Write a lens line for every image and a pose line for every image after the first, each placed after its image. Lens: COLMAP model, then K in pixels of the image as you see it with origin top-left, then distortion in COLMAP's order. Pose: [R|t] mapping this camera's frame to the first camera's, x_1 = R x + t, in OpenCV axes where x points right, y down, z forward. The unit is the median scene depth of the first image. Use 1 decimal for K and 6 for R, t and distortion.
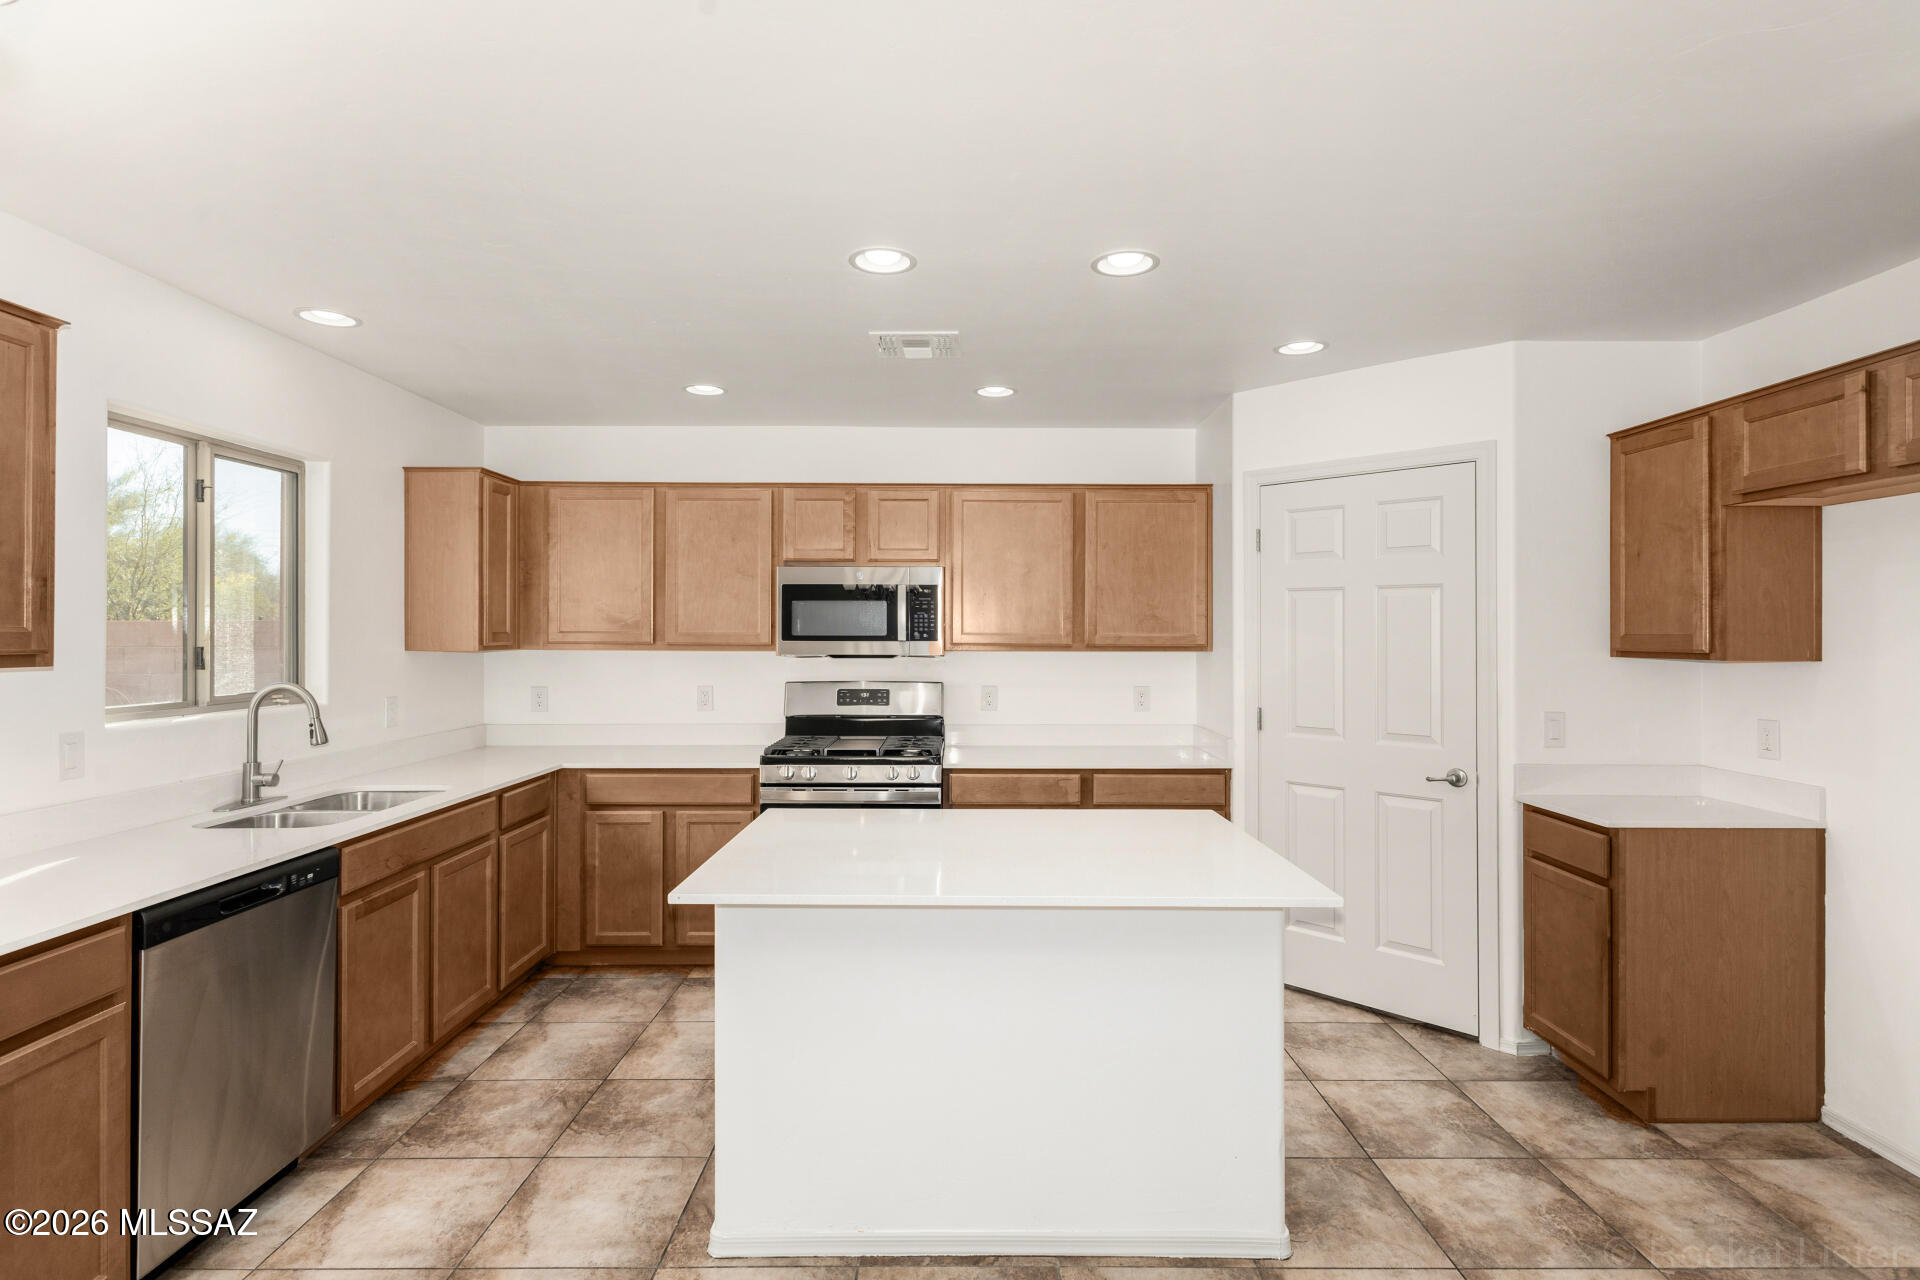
lens RADIAL K [[951.6, 0, 959.0], [0, 951.6, 625.3], [0, 0, 1]] dist [0.002015, -0.000745]
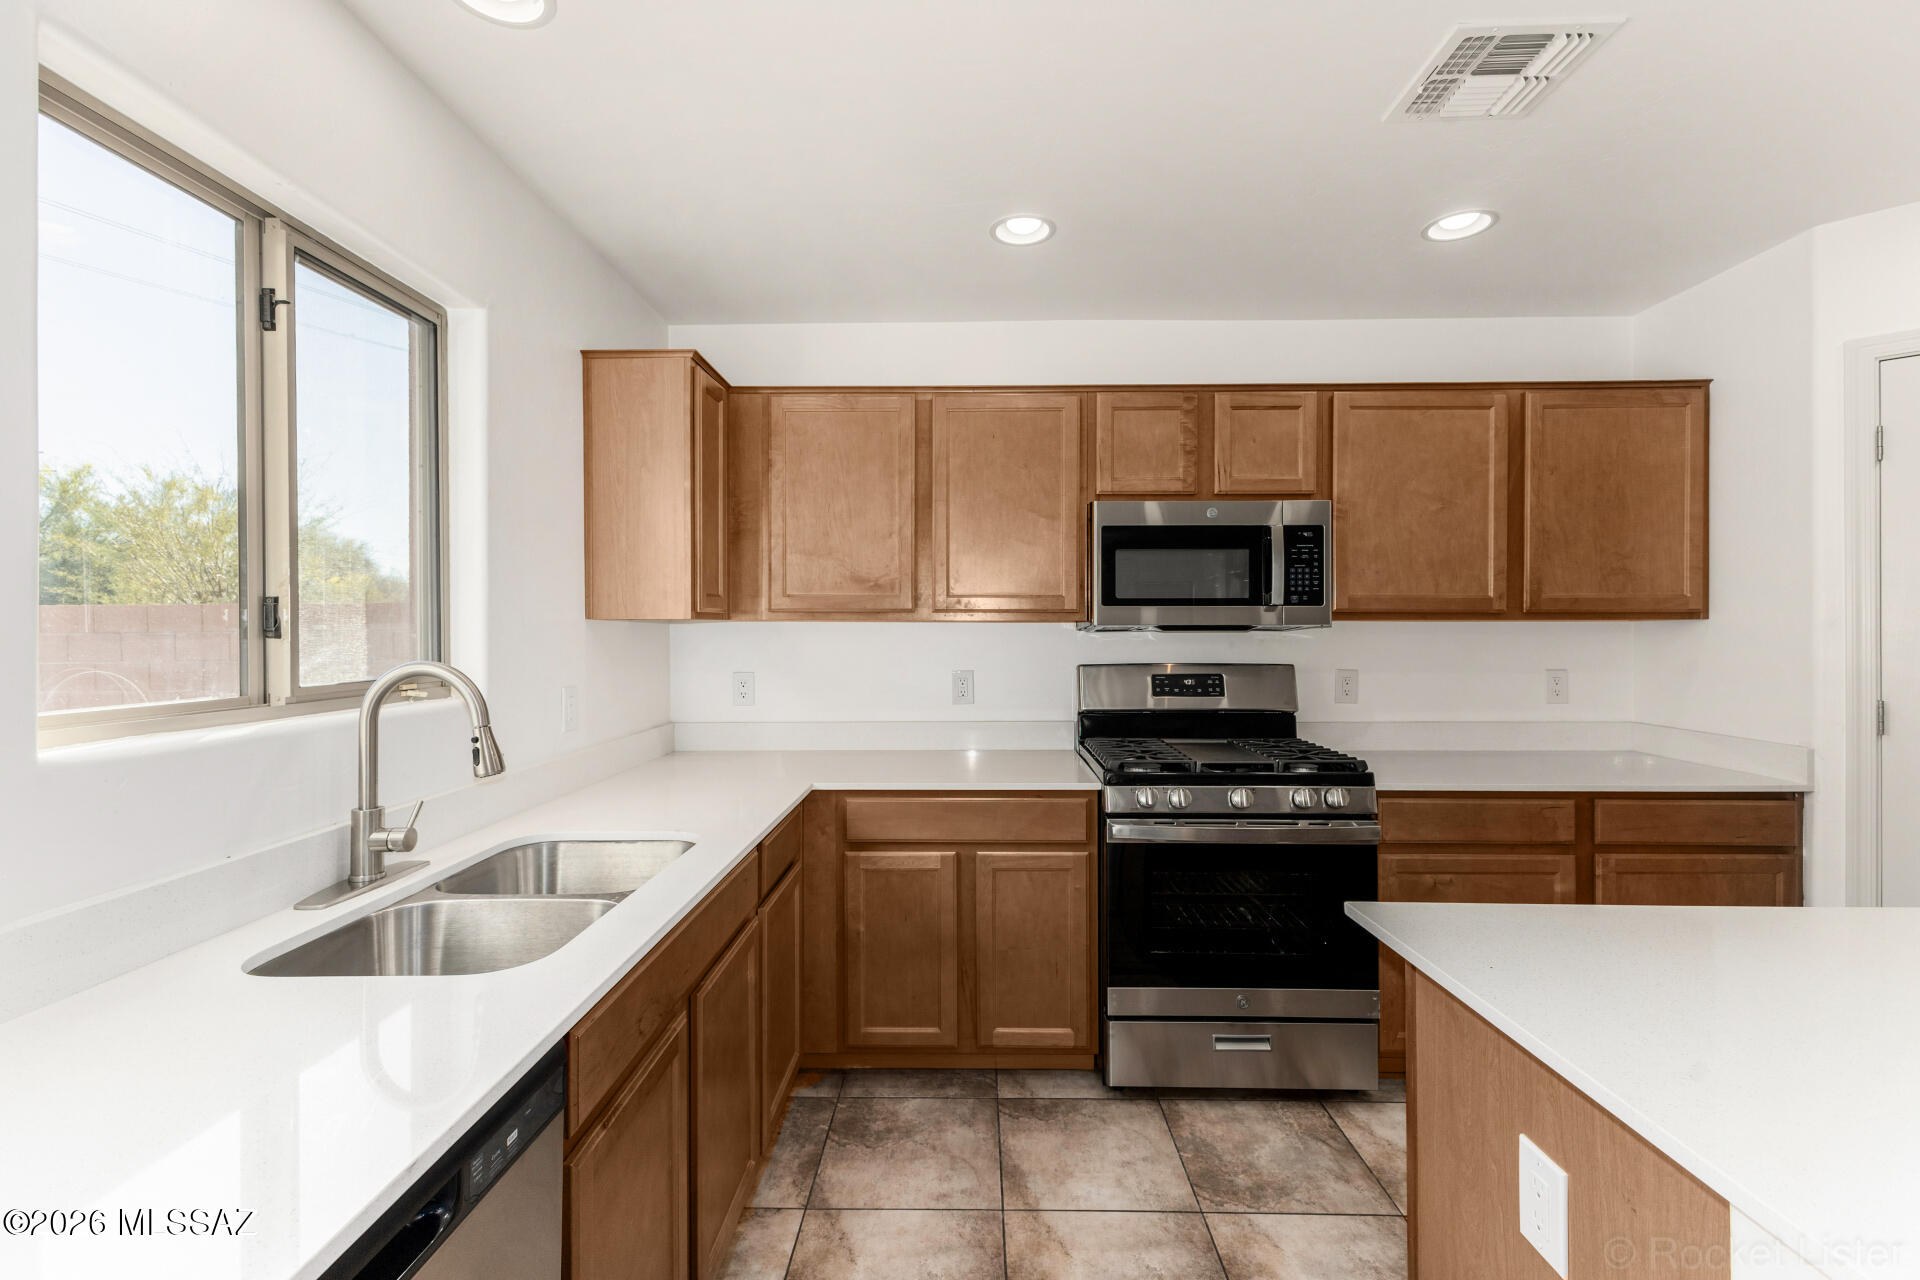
lens RADIAL K [[830.4, 0, 954.9], [0, 830.4, 627.5], [0, 0, 1]] dist [0.006914, 0.000222]
pose [[0.999740, -0.003935, -0.022449, -0.300960], [0.004079, 0.999971, 0.006395, 0.029696], [0.022423, -0.006485, 0.999728, 0.404682]]
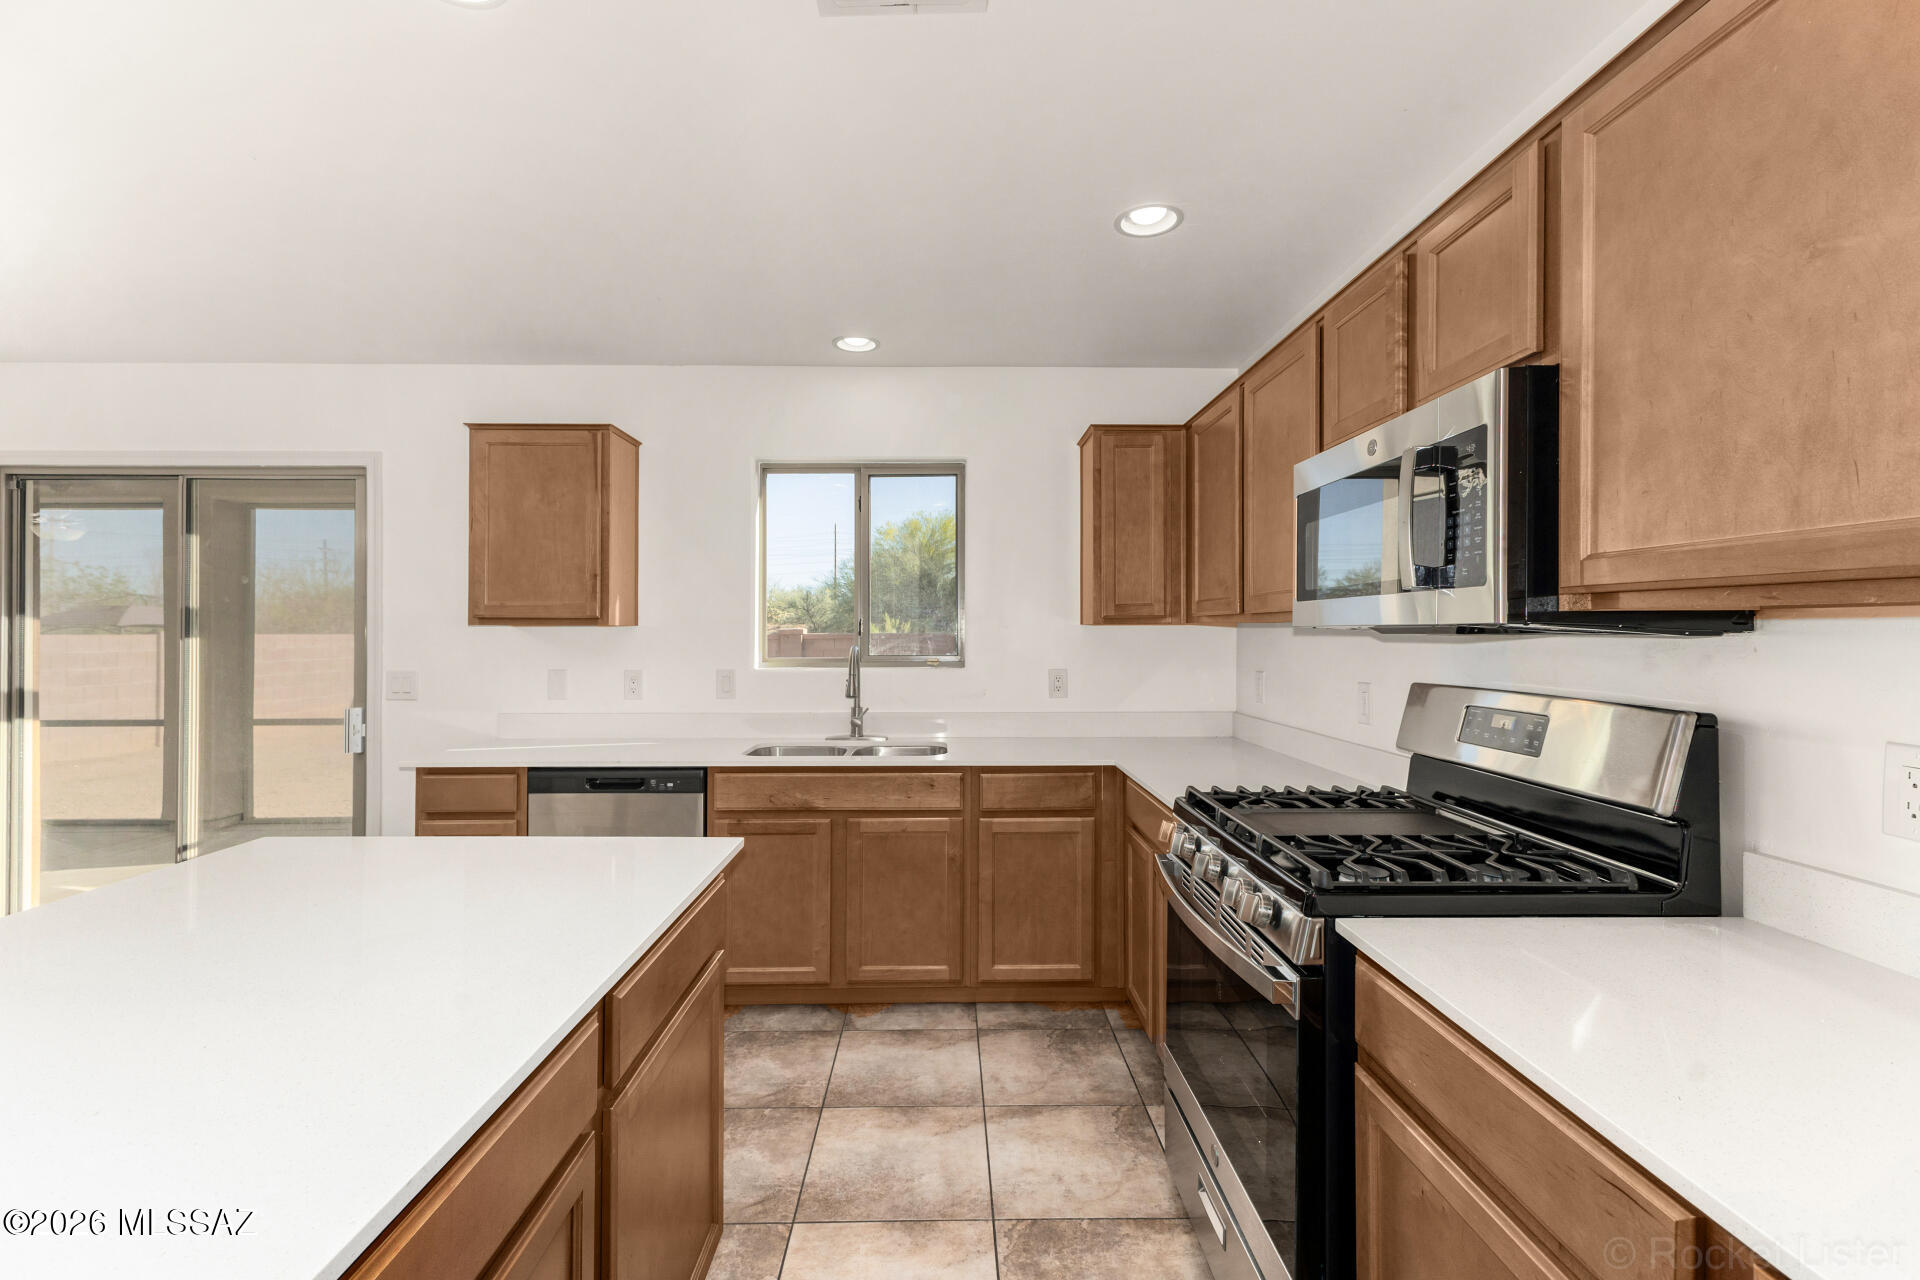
lens RADIAL K [[829.6, 0, 954.5], [0, 829.6, 639.4], [0, 0, 1]] dist [0.014744, 0.000105]
pose [[0.011786, 0.005433, -0.999916, 0.299006], [0.009754, 0.999937, 0.005548, 0.035519], [0.999883, -0.009819, 0.011732, 0.856906]]
